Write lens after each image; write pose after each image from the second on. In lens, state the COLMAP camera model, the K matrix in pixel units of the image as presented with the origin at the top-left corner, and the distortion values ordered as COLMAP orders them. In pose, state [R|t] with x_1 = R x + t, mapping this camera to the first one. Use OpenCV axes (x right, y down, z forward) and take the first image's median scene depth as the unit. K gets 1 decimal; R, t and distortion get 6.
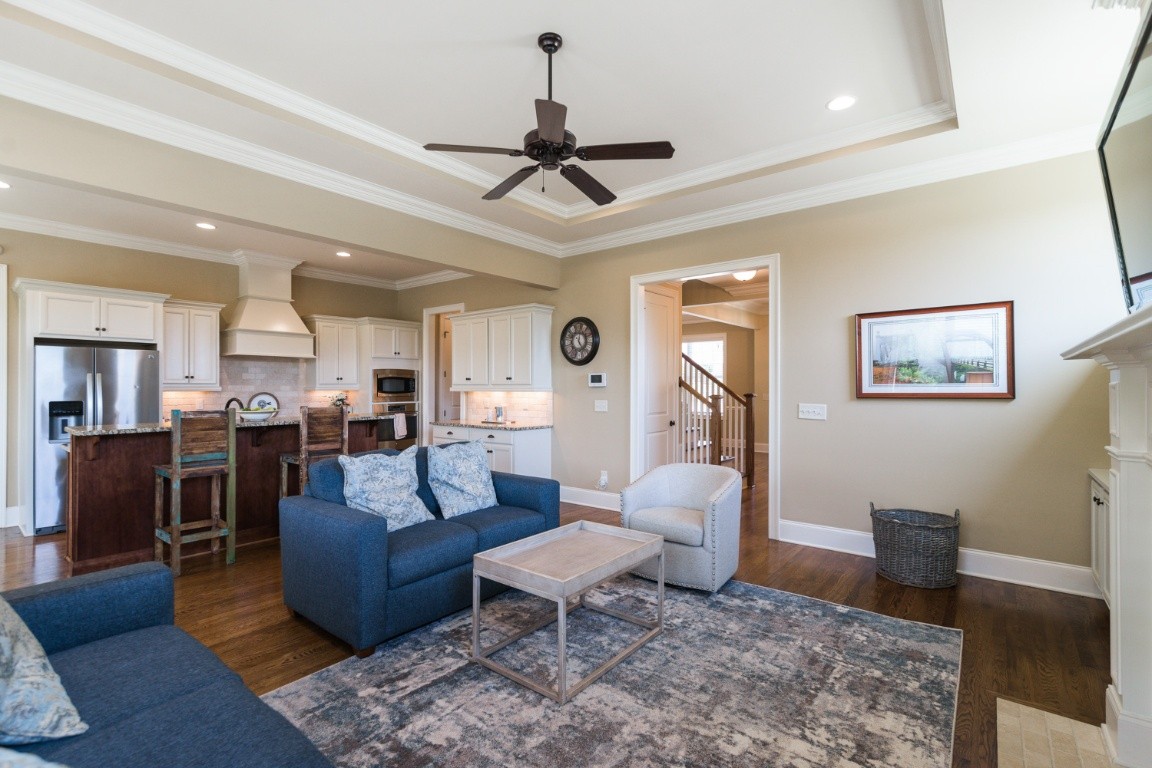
lens RADIAL K [[537.6, 0, 575.5], [0, 537.6, 387.5], [0, 0, 1]] dist [-0.009478, 0.003101]
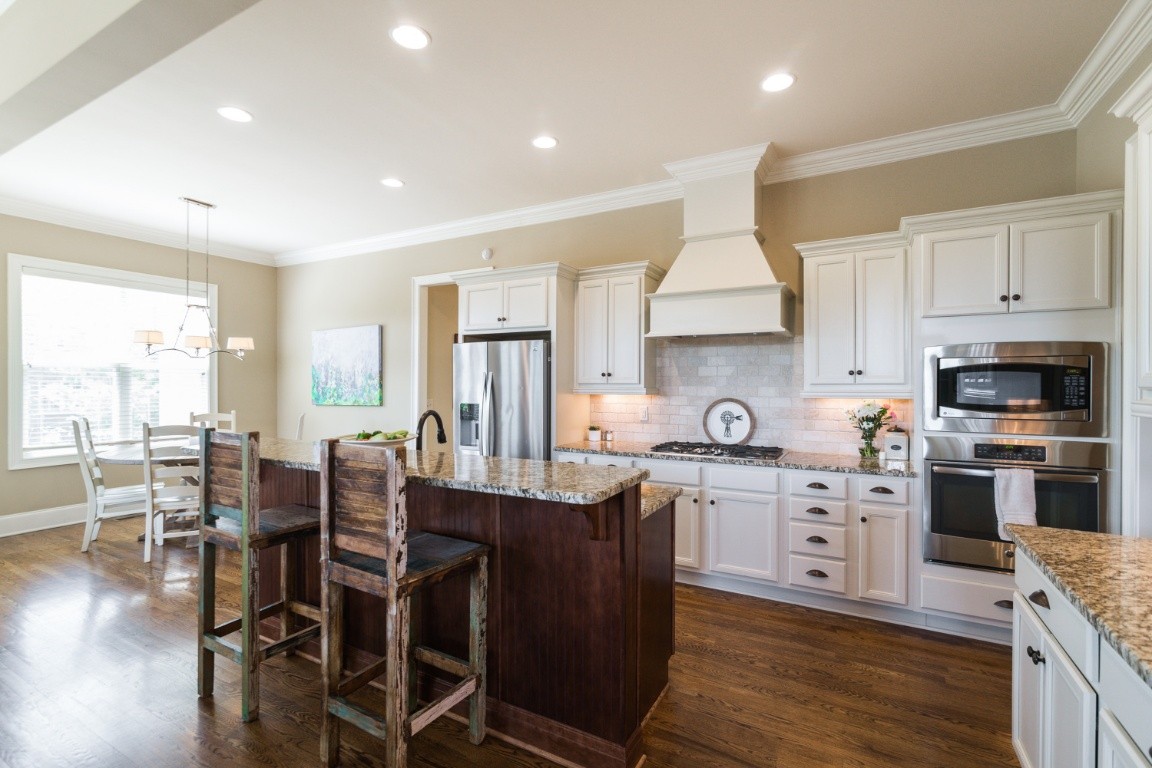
lens RADIAL K [[537.6, 0, 588.3], [0, 537.6, 380.5], [0, 0, 1]] dist [-0.009478, 0.003101]
pose [[0.163939, -0.005954, -0.986452, -0.034939], [-0.004582, 0.999966, -0.006797, -0.007318], [0.986460, 0.005635, 0.163906, 0.931125]]
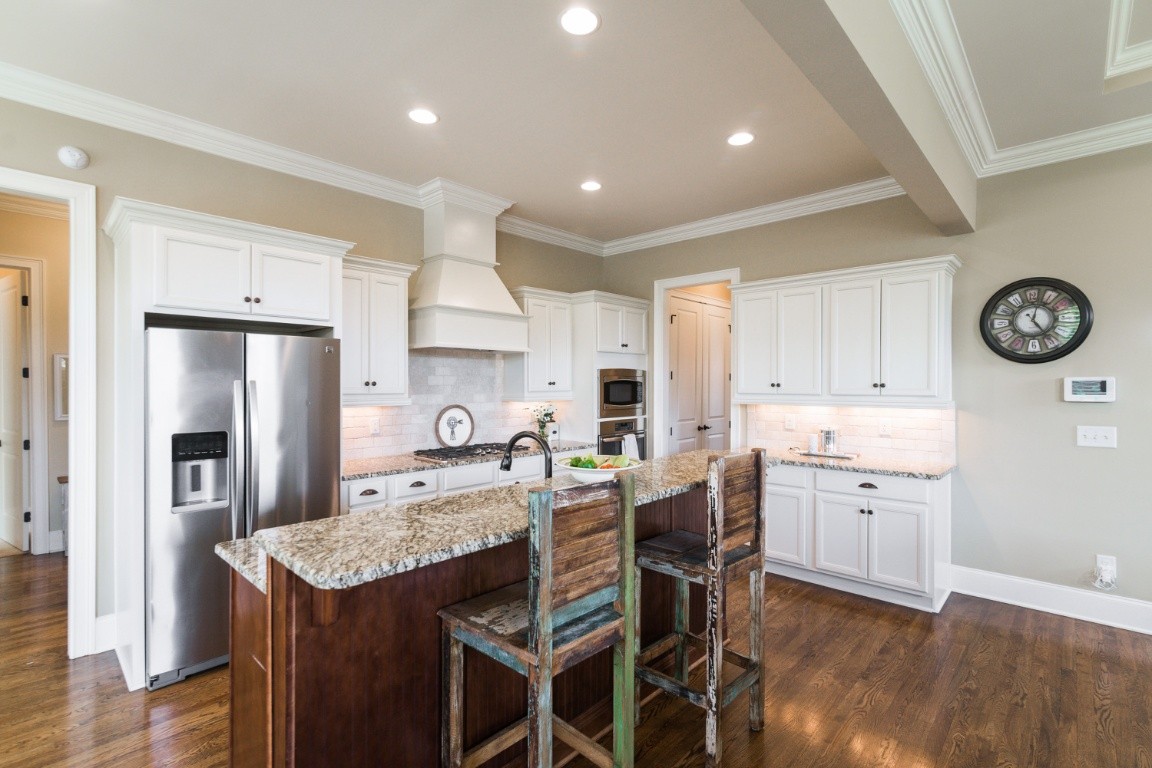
lens RADIAL K [[537.6, 0, 566.4], [0, 537.6, 387.5], [0, 0, 1]] dist [-0.009478, 0.003101]
pose [[0.996659, 0.001460, -0.081668, -0.485580], [-0.001011, 0.999984, 0.005531, -0.020092], [0.081674, -0.005430, 0.996644, 0.443285]]
